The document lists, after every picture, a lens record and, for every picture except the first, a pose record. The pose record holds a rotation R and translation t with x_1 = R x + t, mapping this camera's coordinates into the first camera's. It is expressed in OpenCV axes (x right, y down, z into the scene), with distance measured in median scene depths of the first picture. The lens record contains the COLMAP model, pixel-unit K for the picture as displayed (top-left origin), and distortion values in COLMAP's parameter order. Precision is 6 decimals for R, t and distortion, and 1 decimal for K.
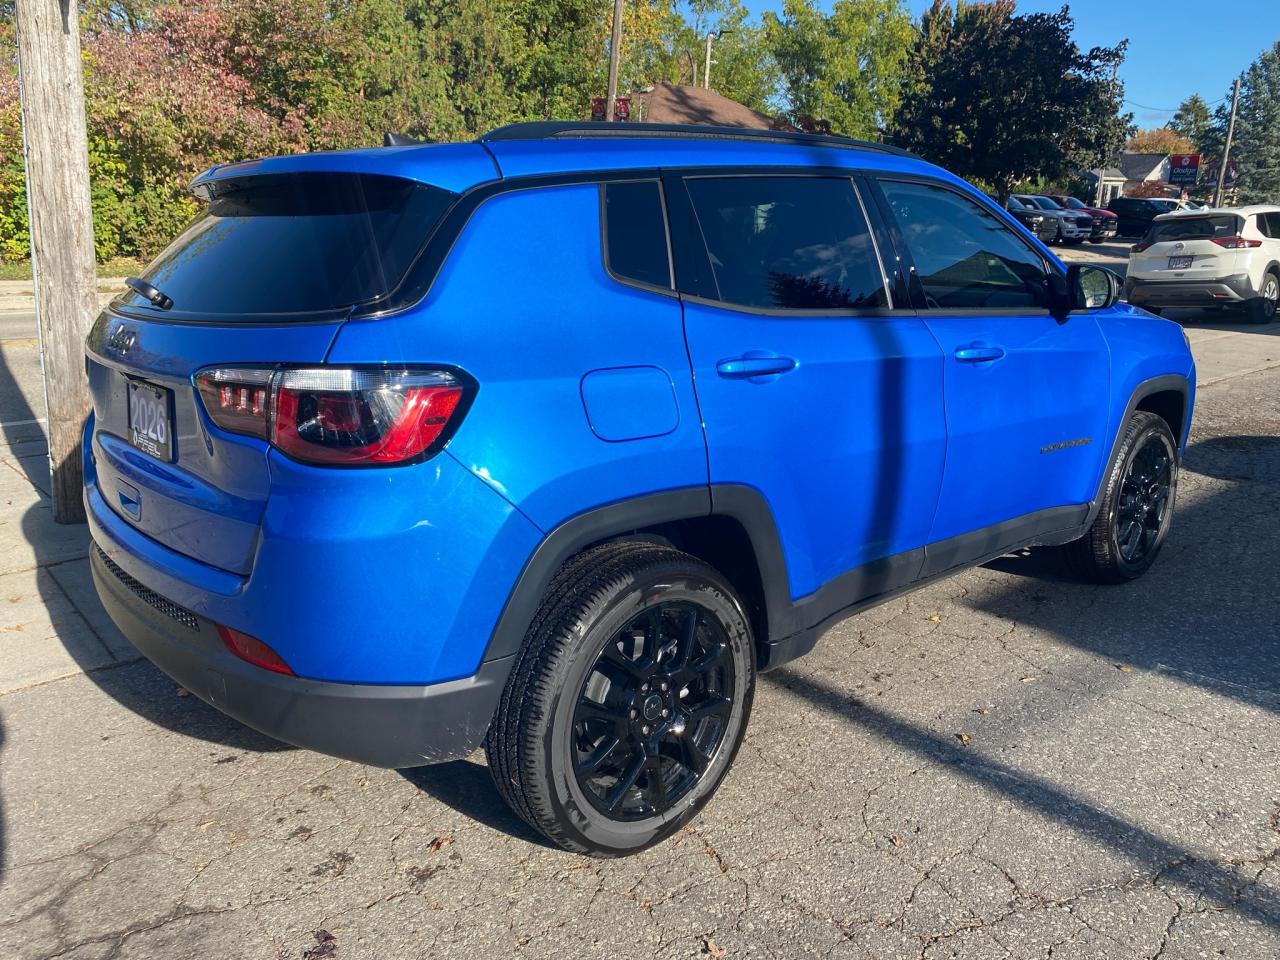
lens RADIAL K [[1052.4, 0, 685.9], [0, 1052.4, 476.2], [0, 0, 1]] dist [0.008038, 0.011790]
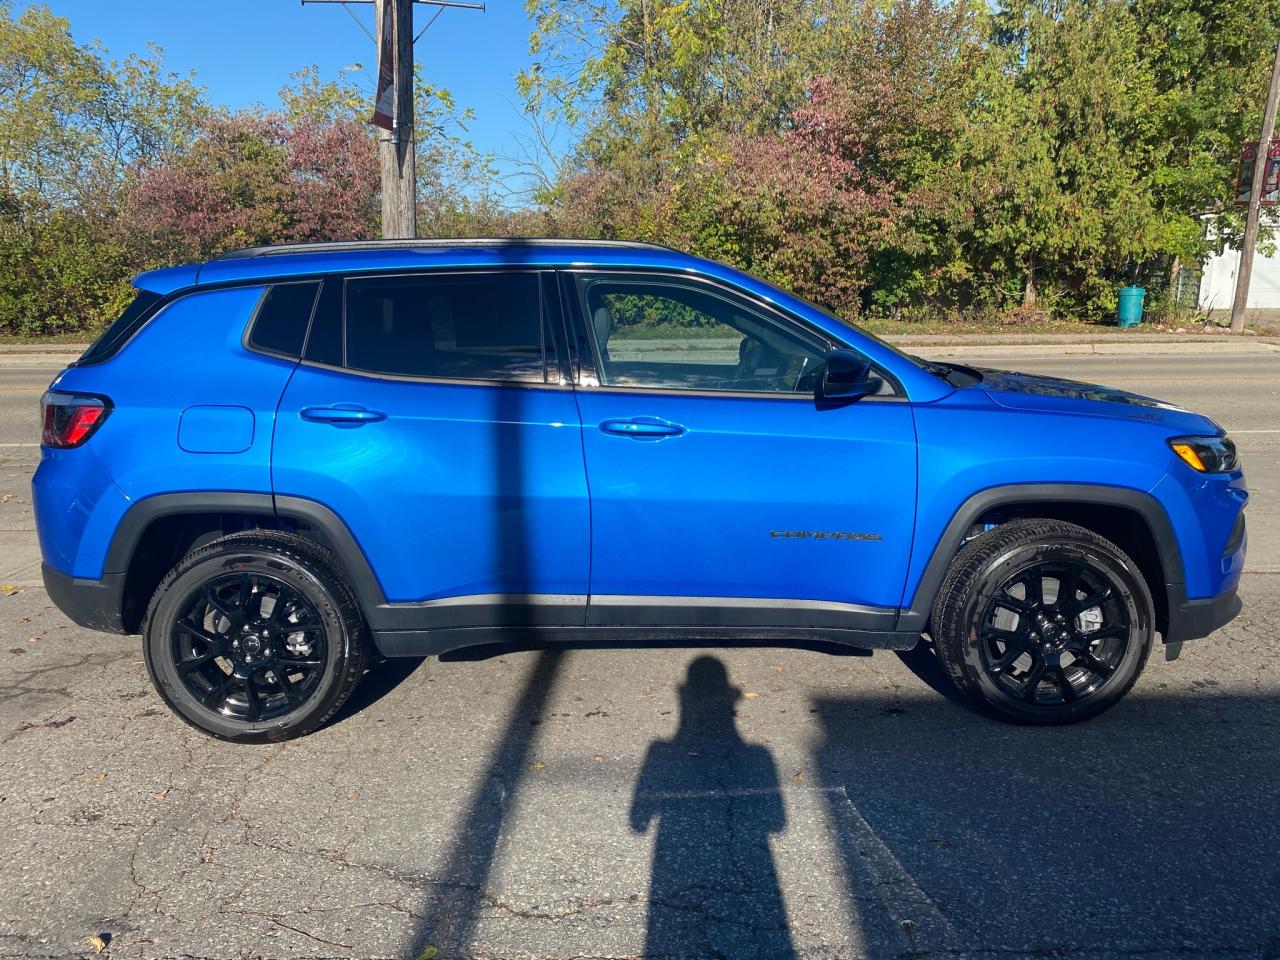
lens RADIAL K [[1079.7, 0, 640.0], [0, 1079.7, 480.0], [0, 0, 1]] dist [0.049233, -0.072304]
pose [[0.723807, 0.111331, -0.680962, 0.237915], [-0.149477, 0.988761, 0.002771, -0.015307], [0.673617, 0.099782, 0.732313, 0.044251]]
